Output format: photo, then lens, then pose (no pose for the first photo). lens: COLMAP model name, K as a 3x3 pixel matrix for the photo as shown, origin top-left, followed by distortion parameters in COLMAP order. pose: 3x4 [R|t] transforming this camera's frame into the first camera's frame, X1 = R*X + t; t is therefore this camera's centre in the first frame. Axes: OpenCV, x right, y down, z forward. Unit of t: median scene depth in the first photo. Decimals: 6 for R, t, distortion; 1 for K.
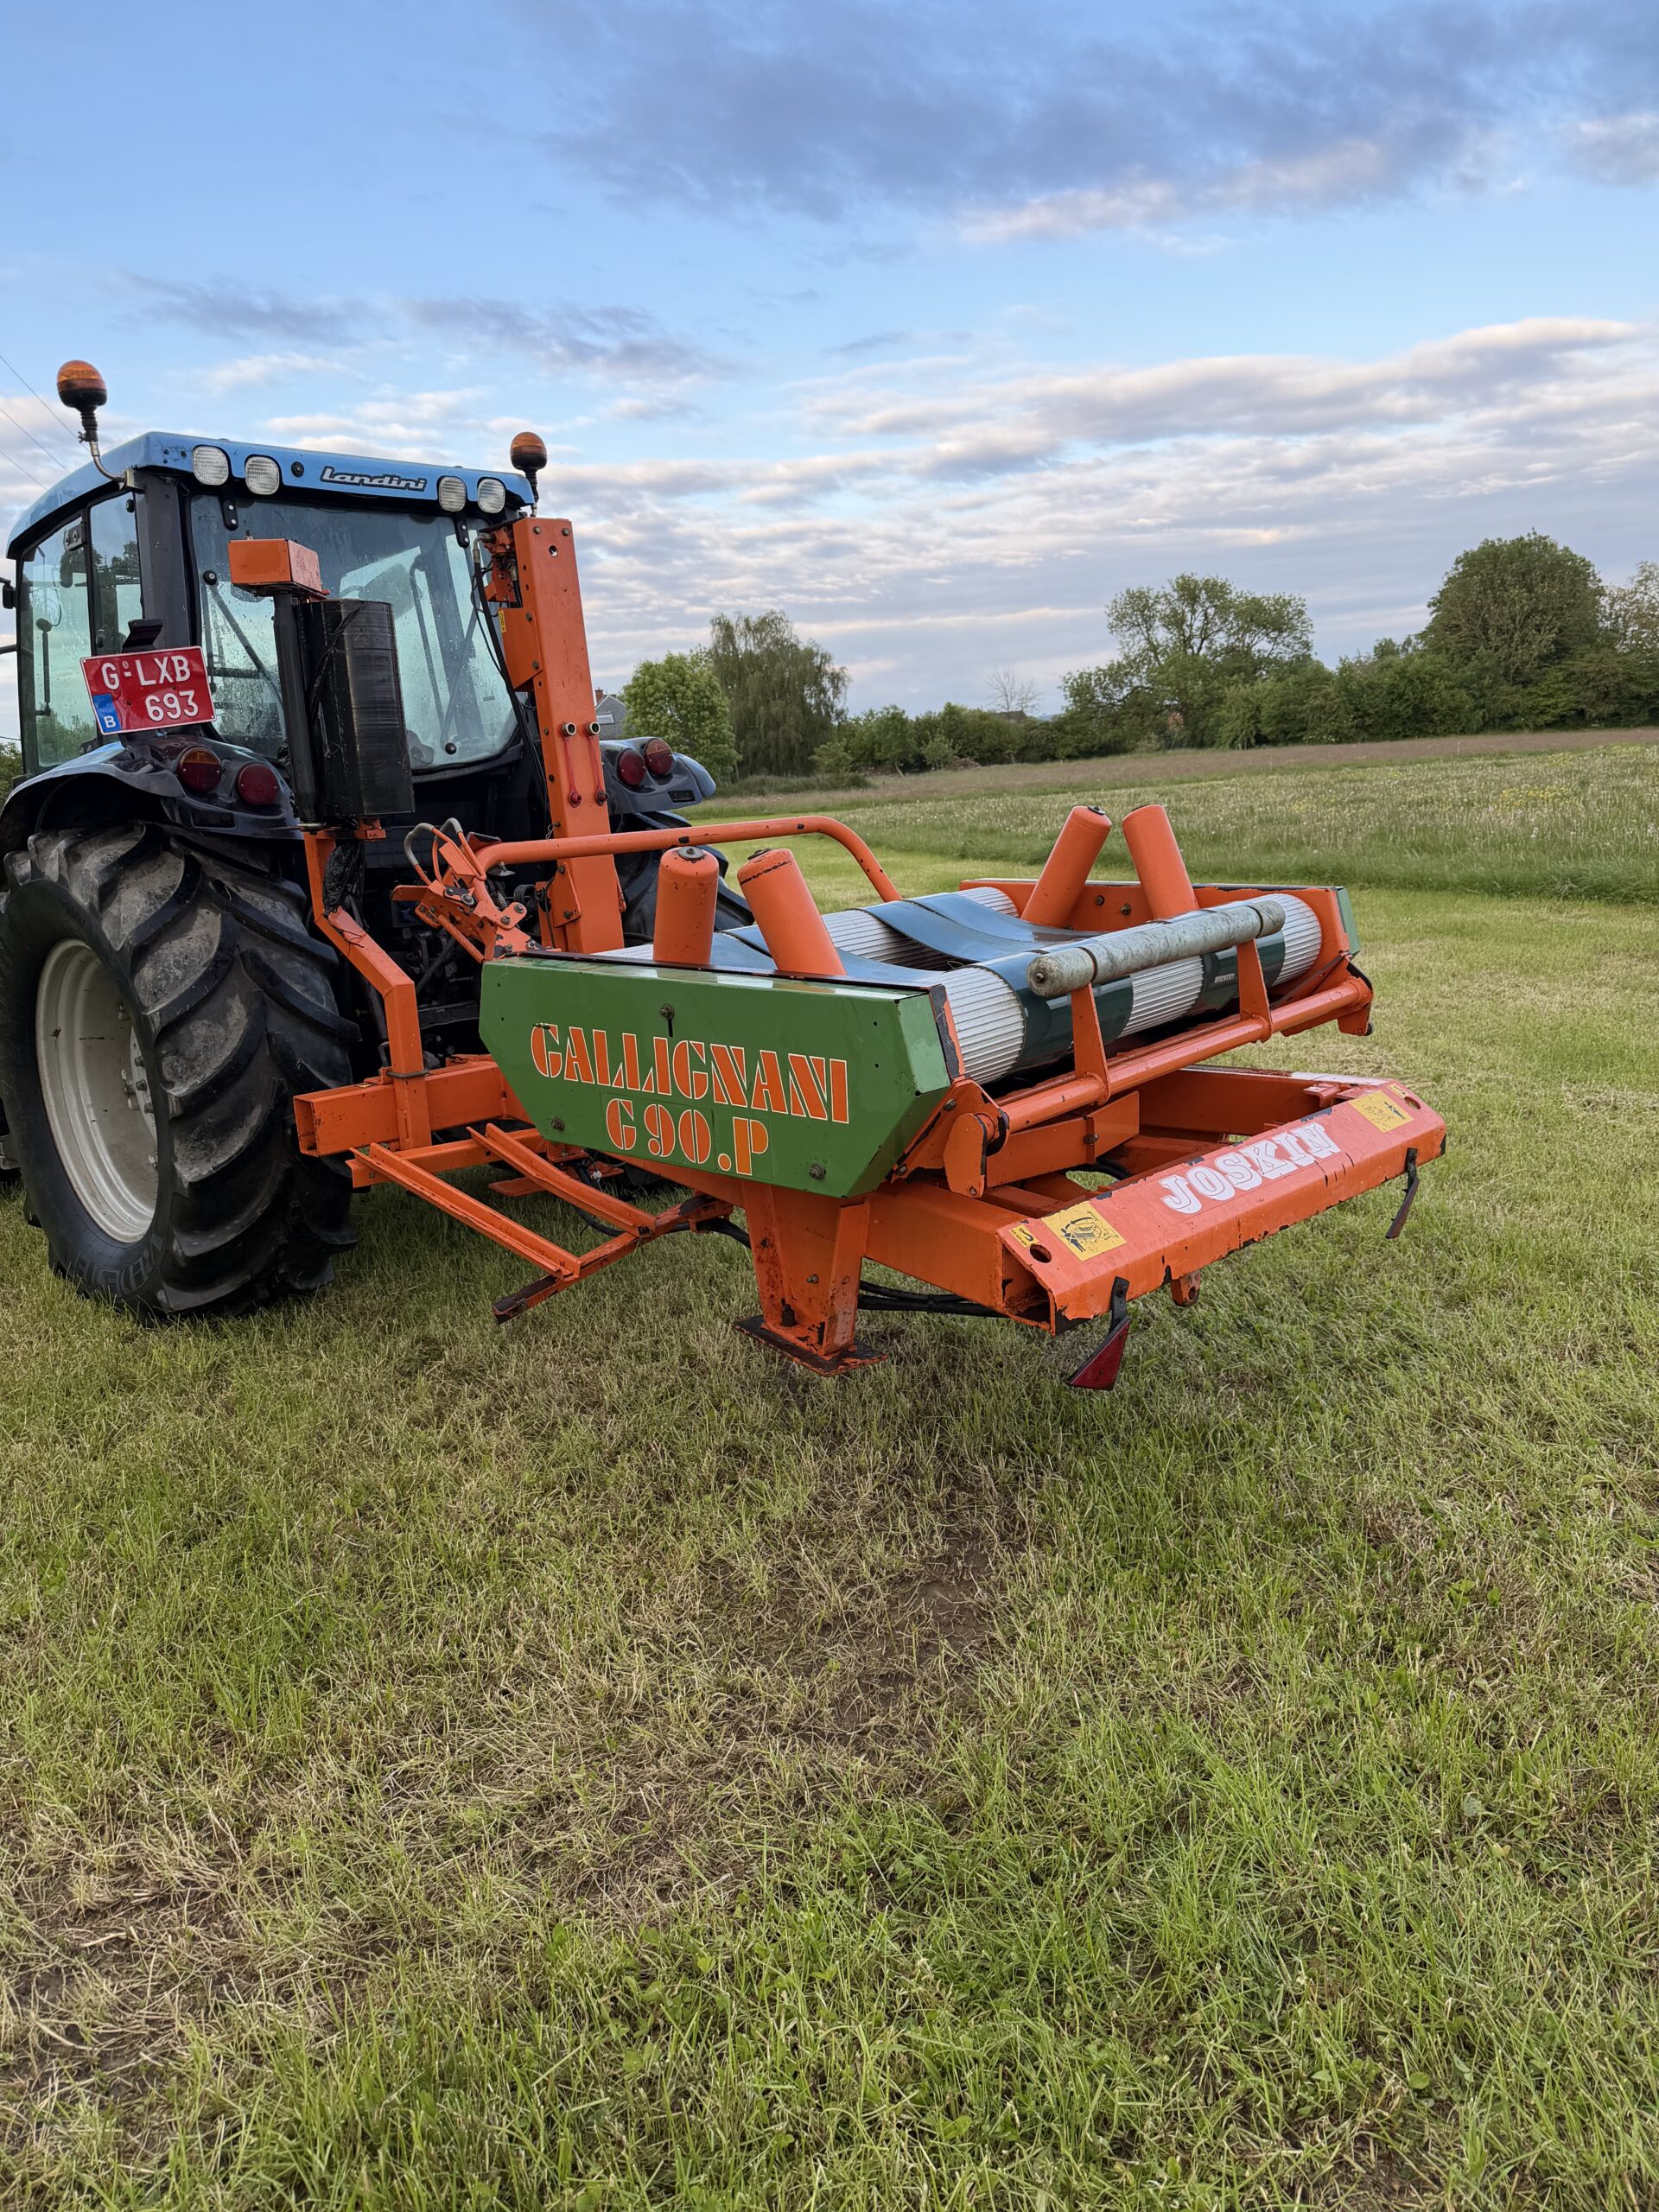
lens RADIAL K [[1348.9, 0, 855.5], [0, 1348.9, 1107.1], [0, 0, 1]] dist [-0.051155, 0.001299]
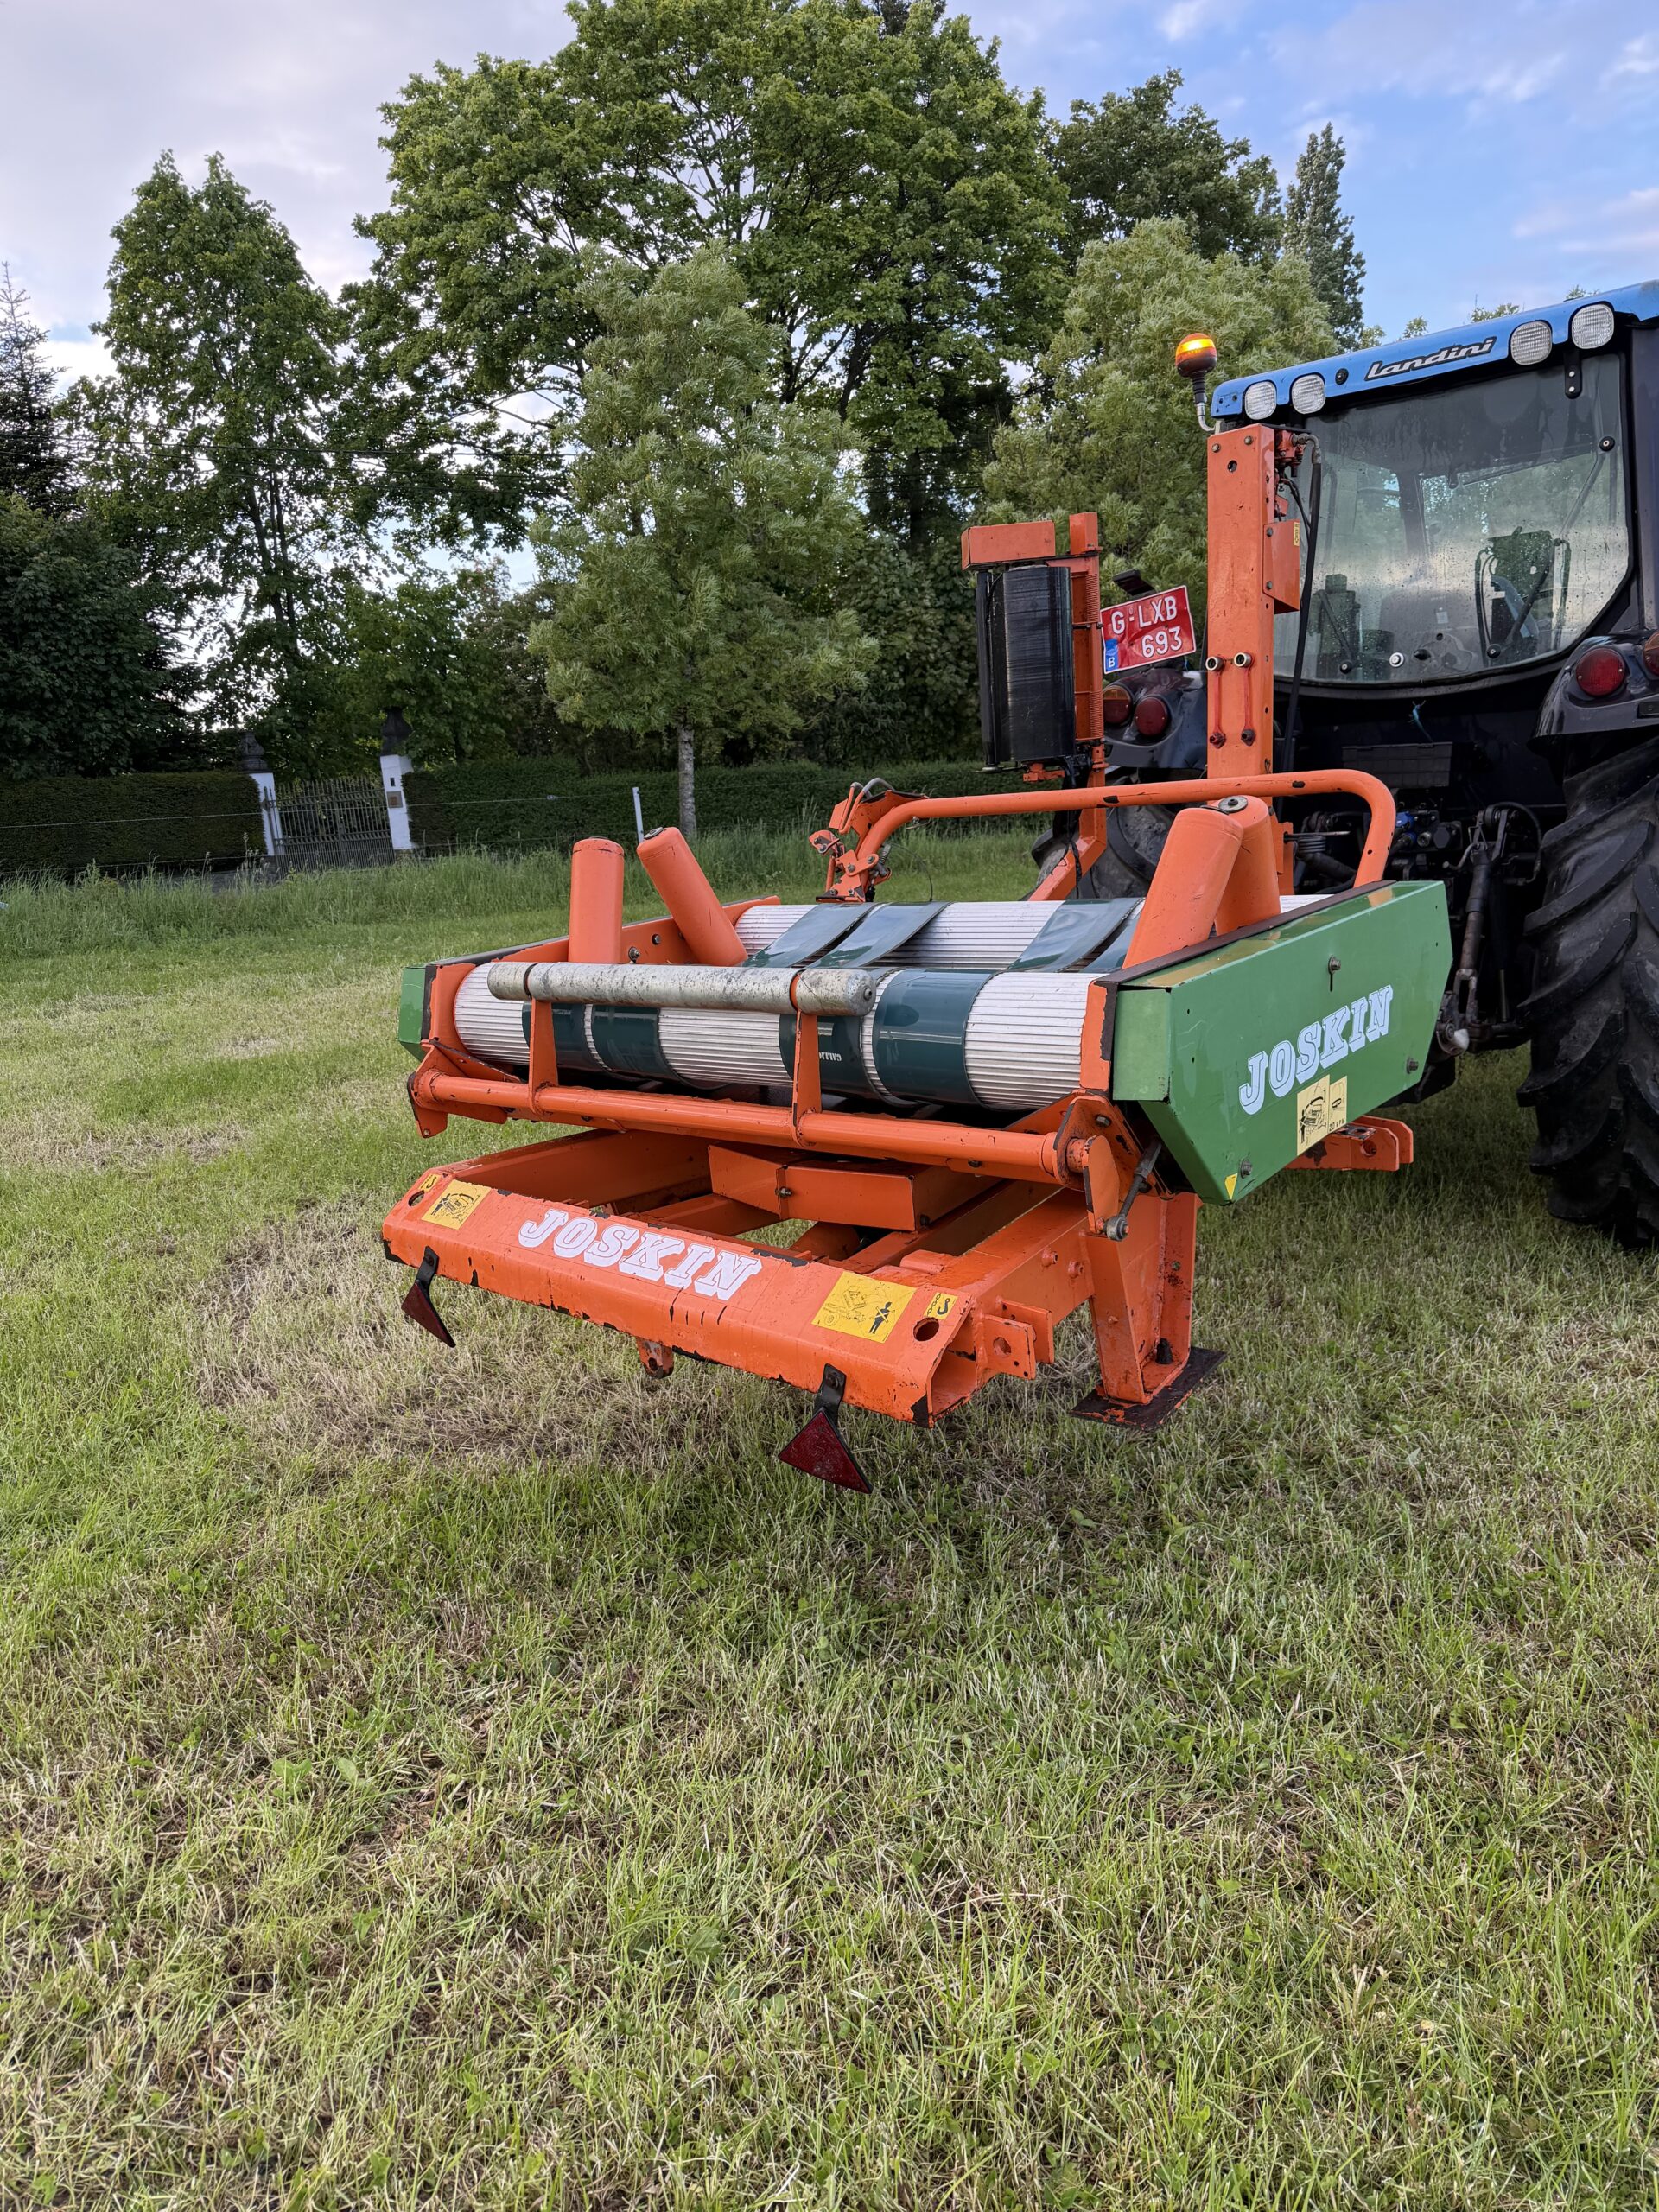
lens RADIAL K [[1348.9, 0, 855.5], [0, 1348.9, 1107.1], [0, 0, 1]] dist [-0.051155, 0.001299]
pose [[0.128548, 0.276918, -0.952256, 0.674795], [-0.150571, 0.954541, 0.257256, -0.176310], [0.980206, 0.110313, 0.164400, 0.593316]]
